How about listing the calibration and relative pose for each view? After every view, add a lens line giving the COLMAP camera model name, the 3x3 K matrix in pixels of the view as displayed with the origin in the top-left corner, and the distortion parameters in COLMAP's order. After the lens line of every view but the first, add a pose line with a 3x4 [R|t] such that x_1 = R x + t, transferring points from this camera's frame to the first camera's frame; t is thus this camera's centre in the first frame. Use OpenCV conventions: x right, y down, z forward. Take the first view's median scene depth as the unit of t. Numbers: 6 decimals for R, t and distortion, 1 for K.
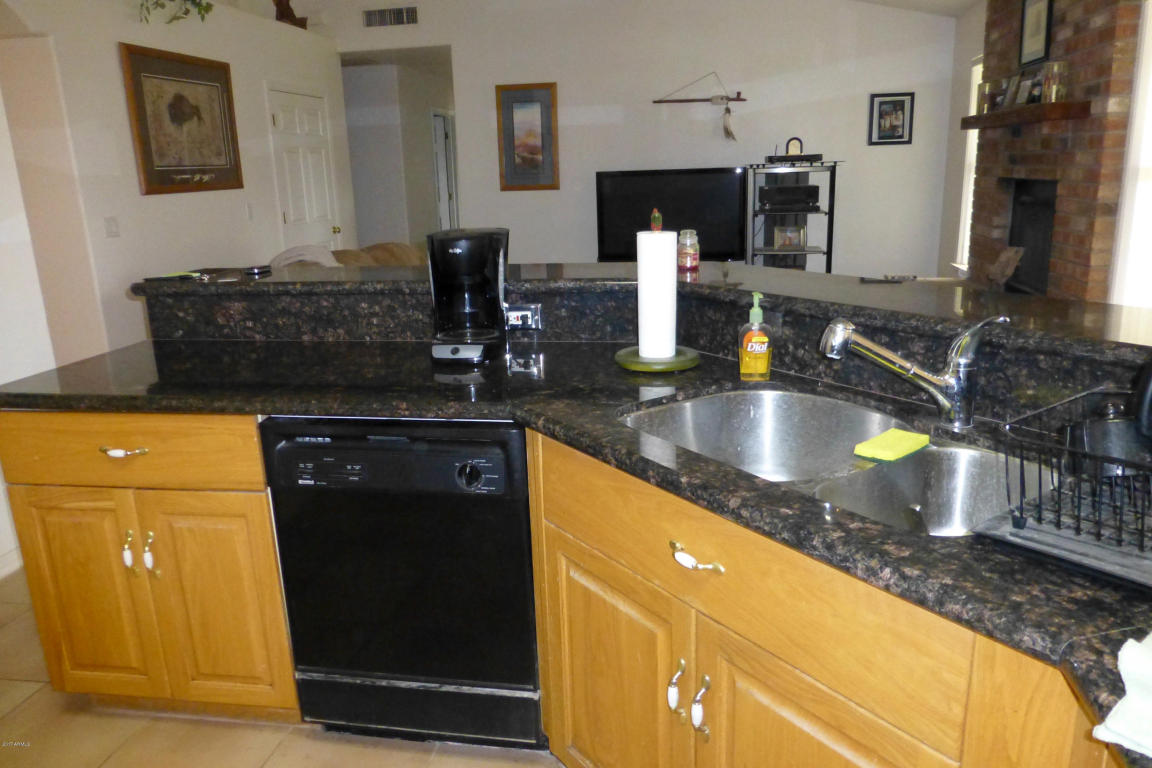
lens RADIAL K [[838.6, 0, 579.3], [0, 838.6, 383.5], [0, 0, 1]] dist [-0.022770, -0.004682]
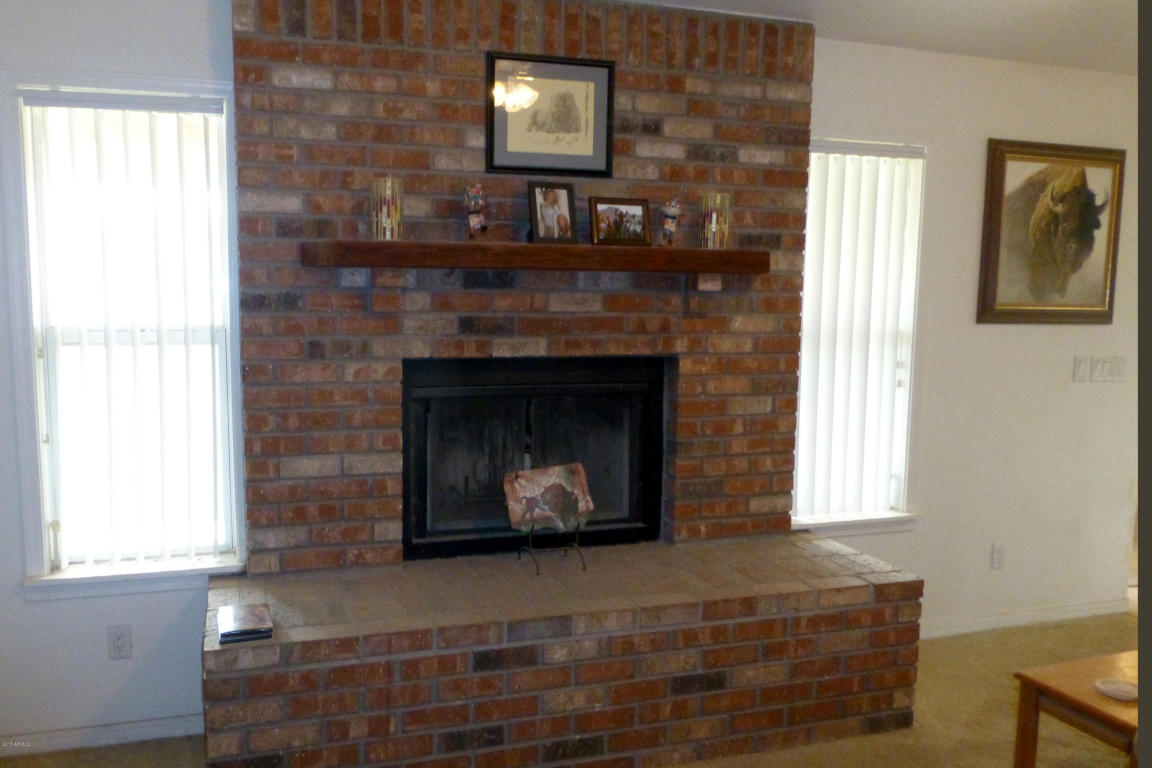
lens RADIAL K [[954.2, 0, 575.1], [0, 954.2, 393.3], [0, 0, 1]] dist [-0.023740, 0.018527]
pose [[-0.452607, -0.071618, 0.888829, -0.063164], [0.229144, 0.953956, 0.193550, -0.243808], [-0.861765, 0.291272, -0.415357, 0.888925]]
